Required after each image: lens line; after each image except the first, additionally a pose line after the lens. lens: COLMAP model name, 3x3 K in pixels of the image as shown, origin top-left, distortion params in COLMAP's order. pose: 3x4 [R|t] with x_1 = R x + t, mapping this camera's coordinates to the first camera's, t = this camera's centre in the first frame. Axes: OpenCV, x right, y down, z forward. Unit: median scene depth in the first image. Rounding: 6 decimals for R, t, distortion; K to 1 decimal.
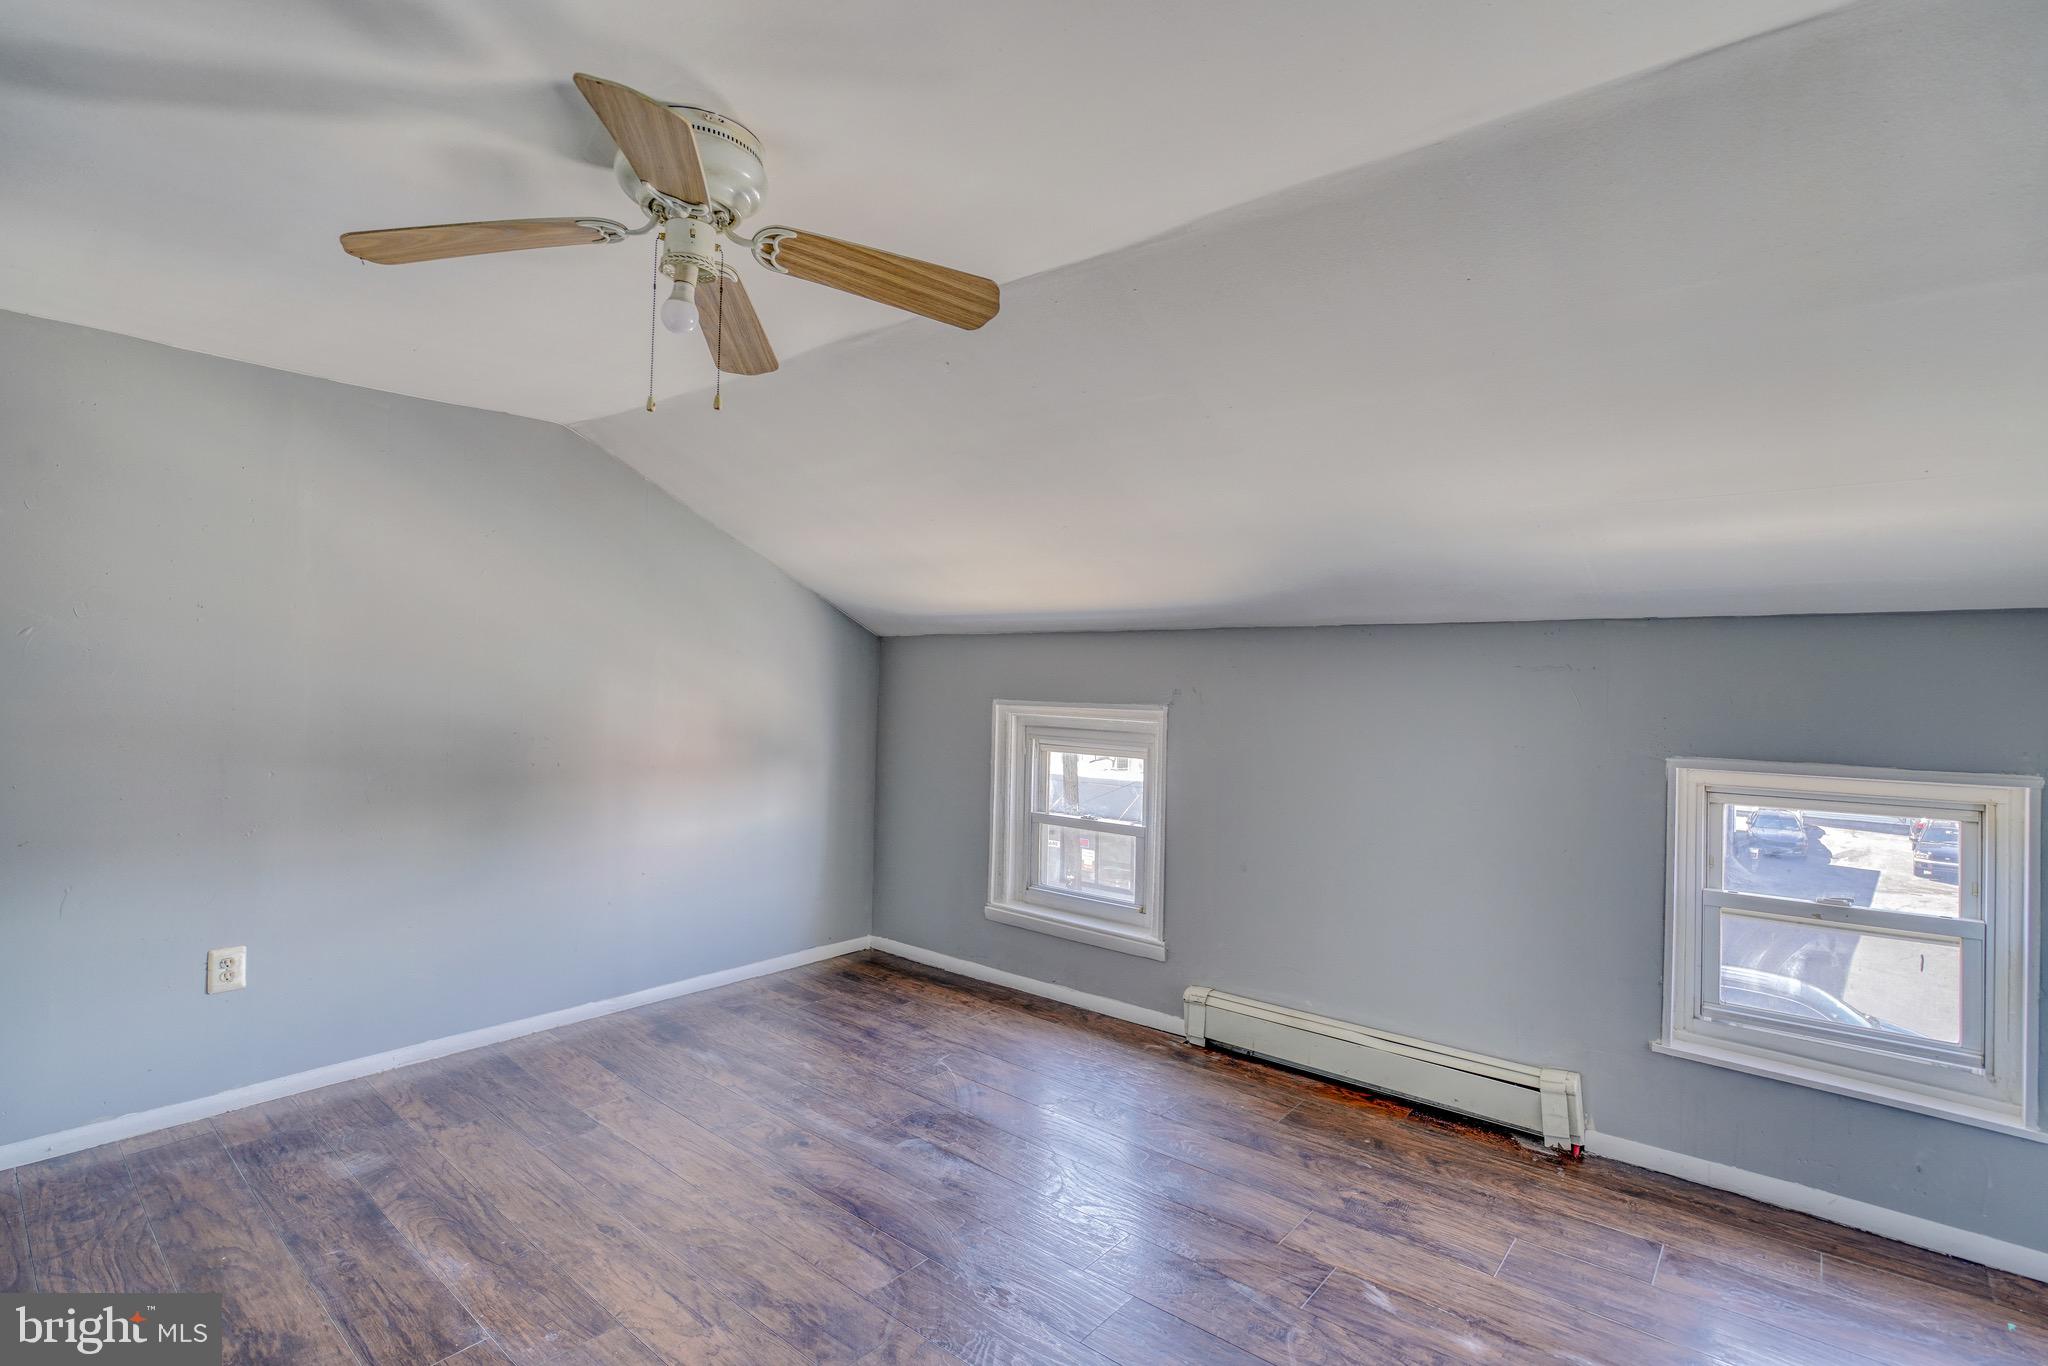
lens RADIAL K [[1068.2, 0, 1024.0], [0, 1068.2, 683.0], [0, 0, 1]] dist [-0.000773, -0.000410]
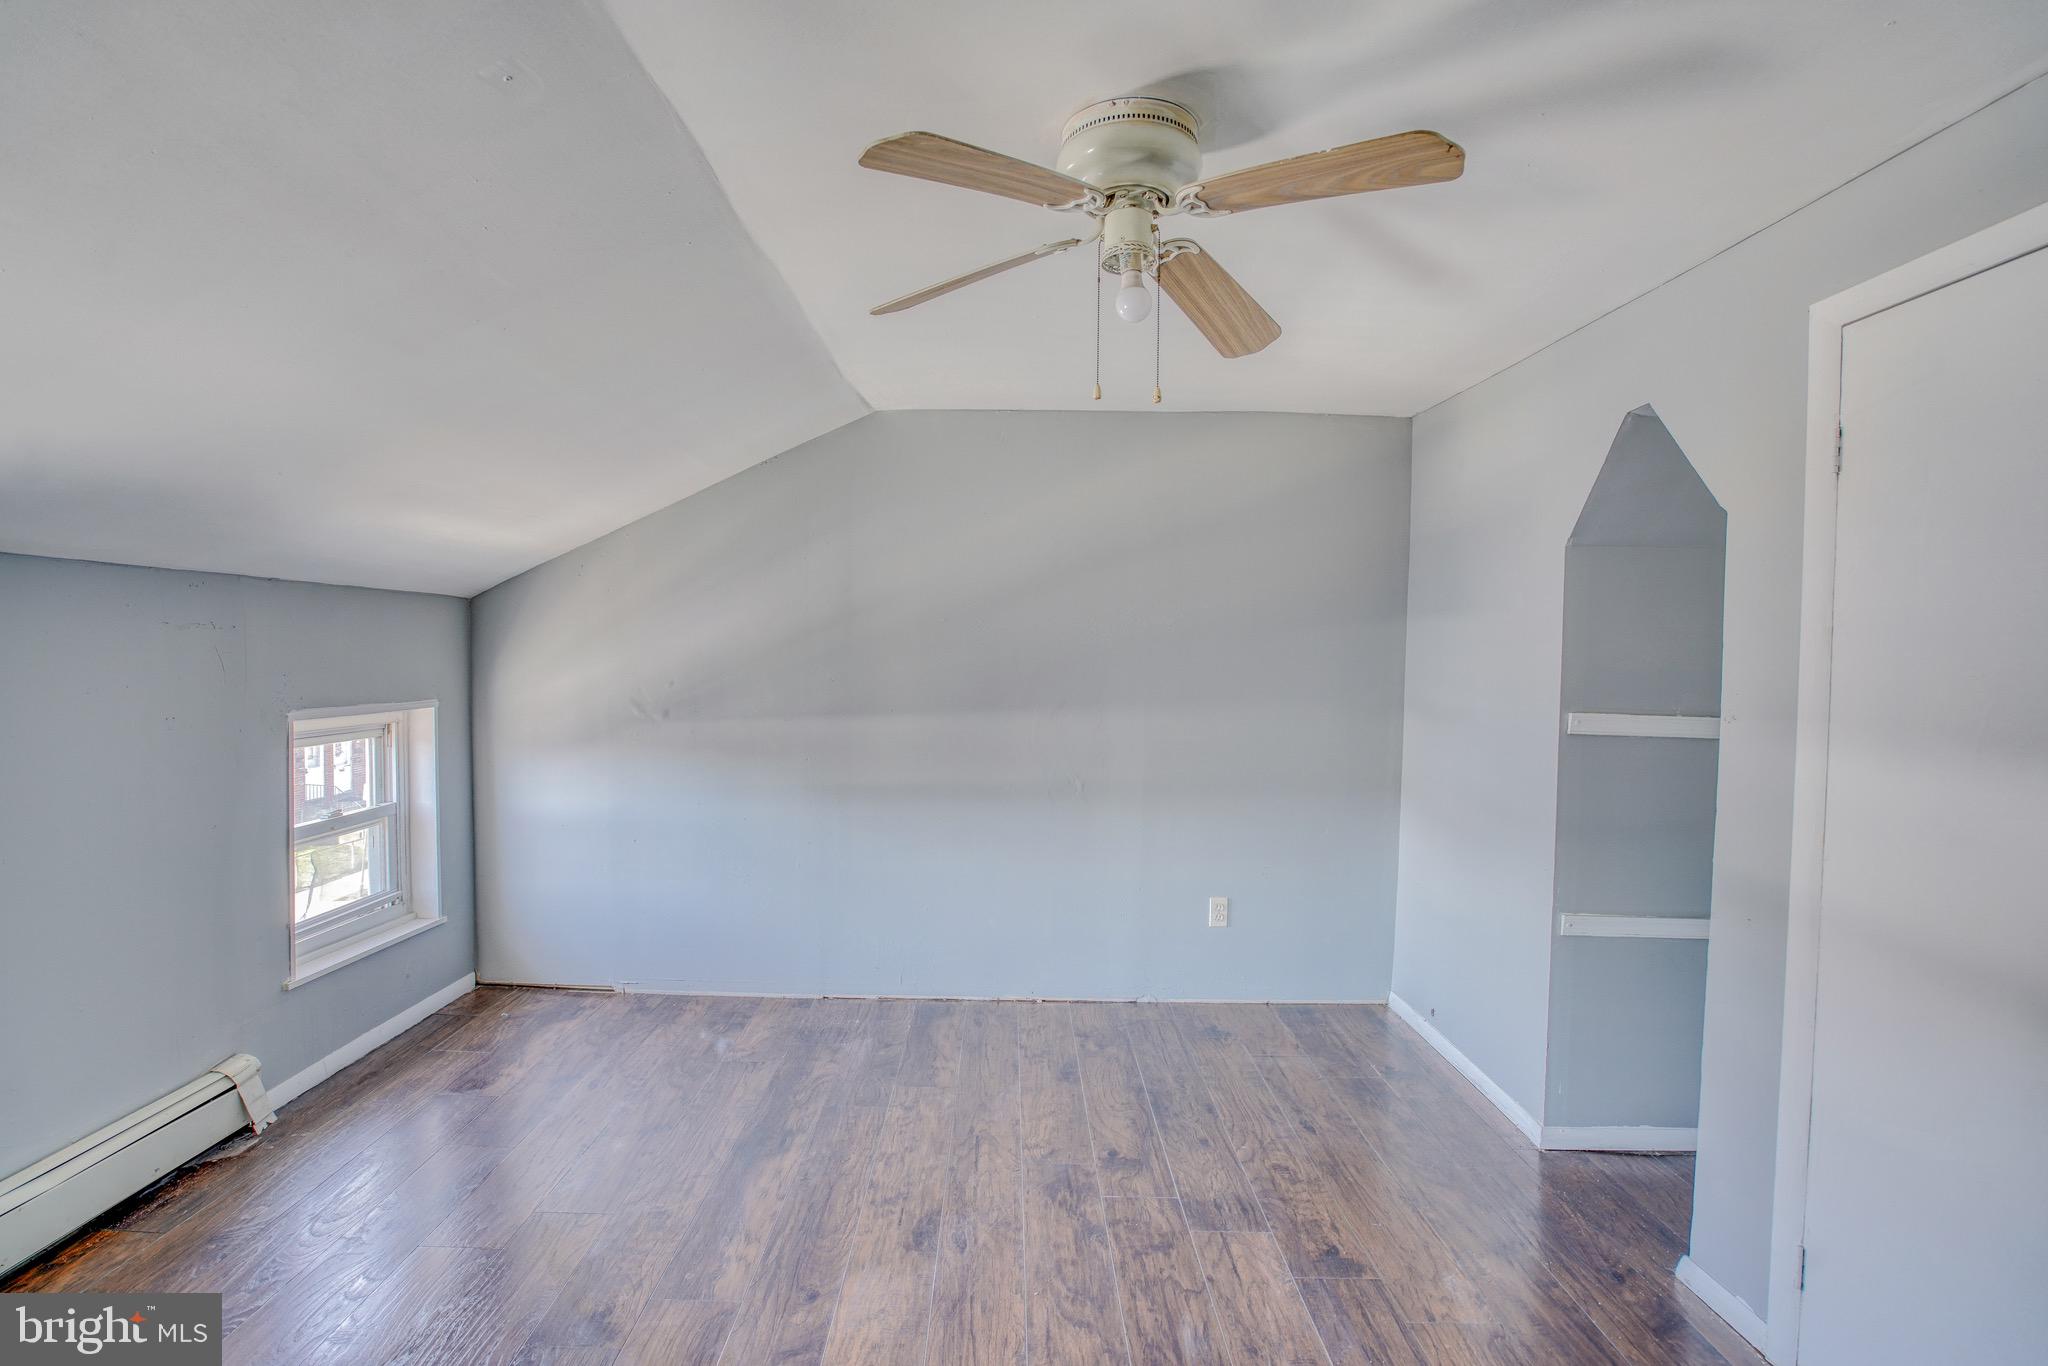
lens RADIAL K [[969.0, 0, 1019.0], [0, 969.0, 662.2], [0, 0, 1]] dist [-0.057436, 0.023075]
pose [[-0.683325, -0.029708, 0.729510, -0.606571], [-0.025477, 0.999534, 0.016841, -0.014854], [-0.729670, -0.007078, -0.683763, 1.167827]]
